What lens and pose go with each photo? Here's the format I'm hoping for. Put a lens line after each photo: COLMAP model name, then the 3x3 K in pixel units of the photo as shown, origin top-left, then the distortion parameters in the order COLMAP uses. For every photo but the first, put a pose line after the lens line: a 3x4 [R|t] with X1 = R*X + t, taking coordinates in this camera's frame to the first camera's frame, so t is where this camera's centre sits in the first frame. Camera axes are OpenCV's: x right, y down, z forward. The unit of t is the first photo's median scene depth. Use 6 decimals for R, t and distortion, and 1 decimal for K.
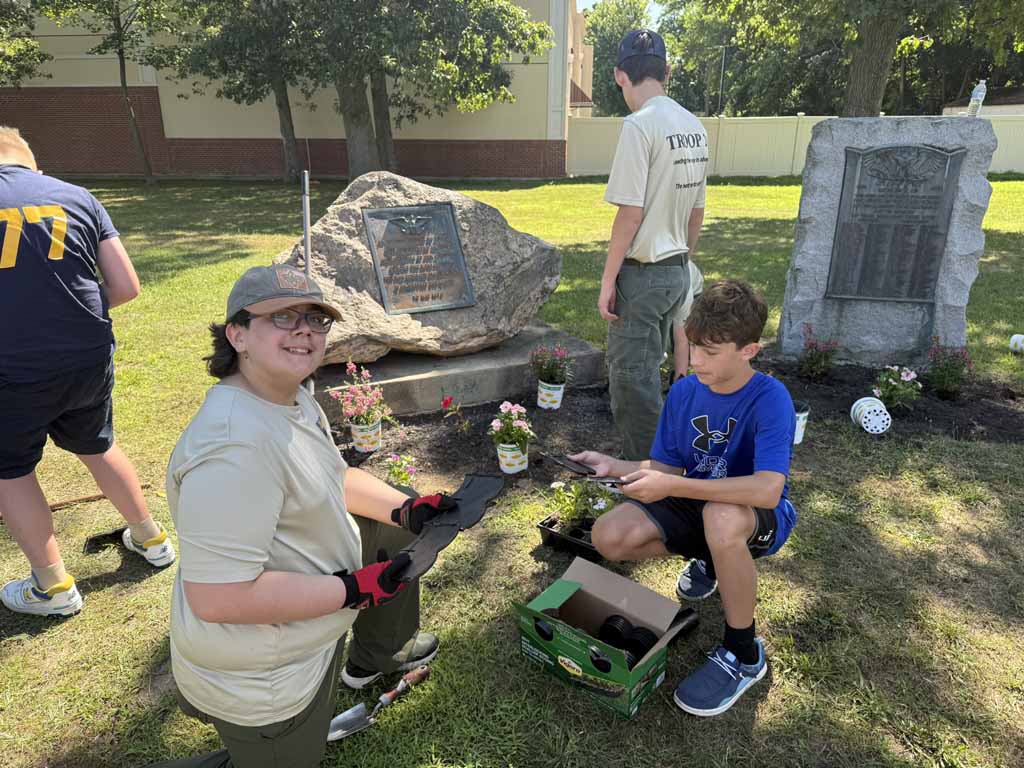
lens RADIAL K [[716.4, 0, 501.9], [0, 716.4, 382.9], [0, 0, 1]] dist [0.049102, -0.073069]
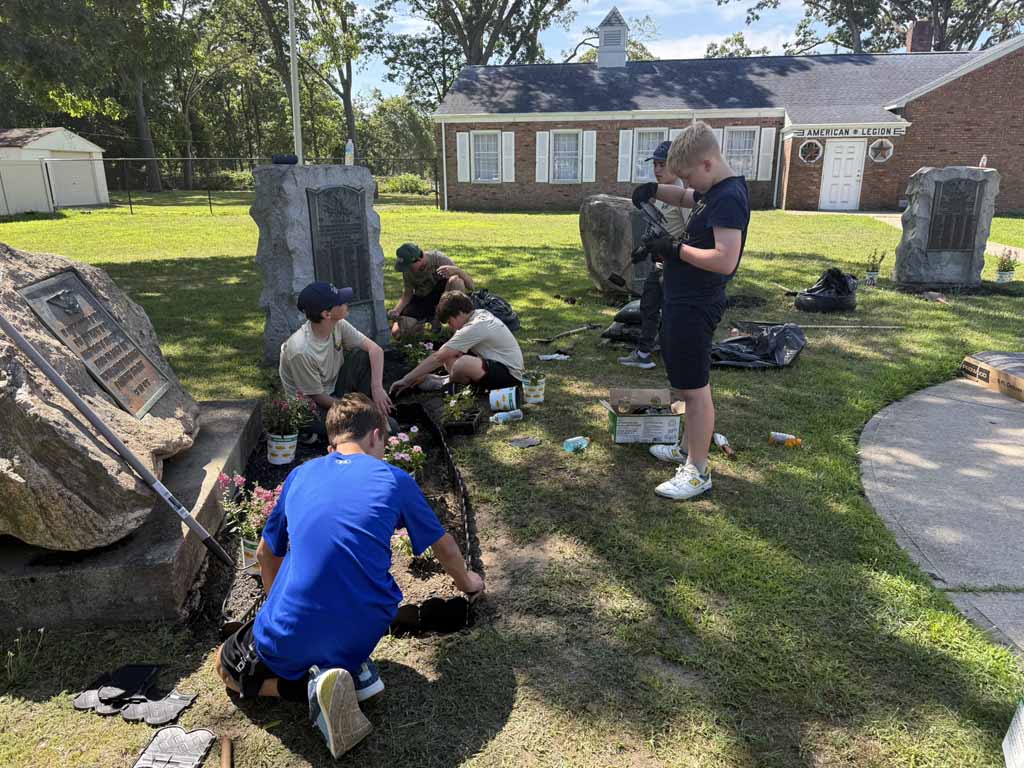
lens RADIAL K [[729.1, 0, 512.0], [0, 729.1, 384.0], [0, 0, 1]] dist [0.006181, -0.001019]
pose [[0.260219, -0.266048, 0.928173, -0.672419], [0.318002, 0.931272, 0.177783, -0.127950], [-0.911680, 0.248899, 0.326938, 0.366946]]
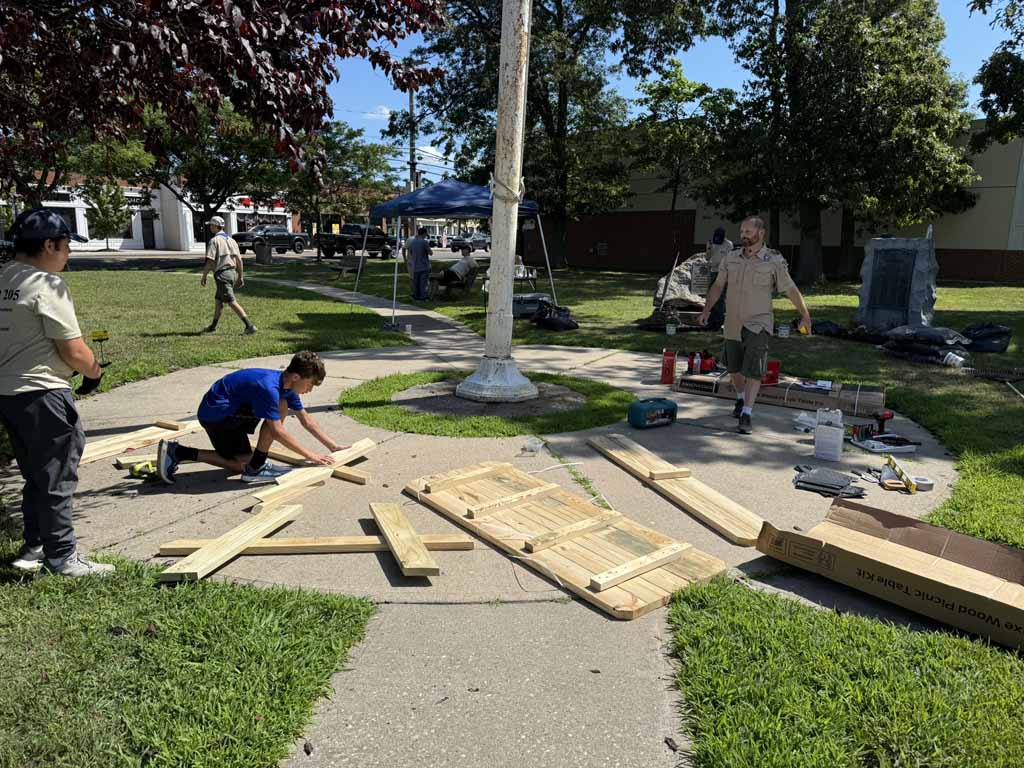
lens RADIAL K [[729.1, 0, 512.0], [0, 729.1, 384.0], [0, 0, 1]] dist [0.006181, -0.001019]
pose [[0.767007, 0.140919, -0.625973, 1.252592], [-0.225624, 0.972515, -0.057526, 0.629187], [0.600662, 0.185357, 0.777720, -1.857362]]
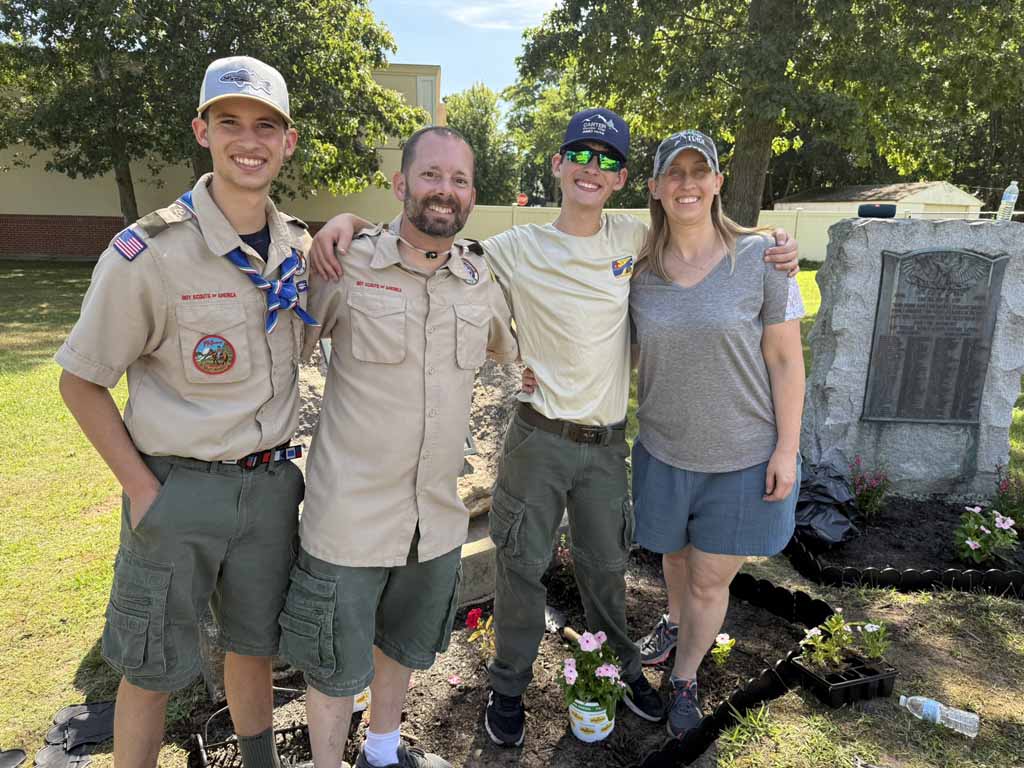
lens RADIAL K [[716.4, 0, 501.9], [0, 716.4, 382.9], [0, 0, 1]] dist [0.049102, -0.073069]
pose [[0.978378, -0.023206, 0.205517, -0.150809], [0.044983, 0.993774, -0.101934, -0.098564], [-0.201872, 0.108975, 0.973330, 0.259052]]
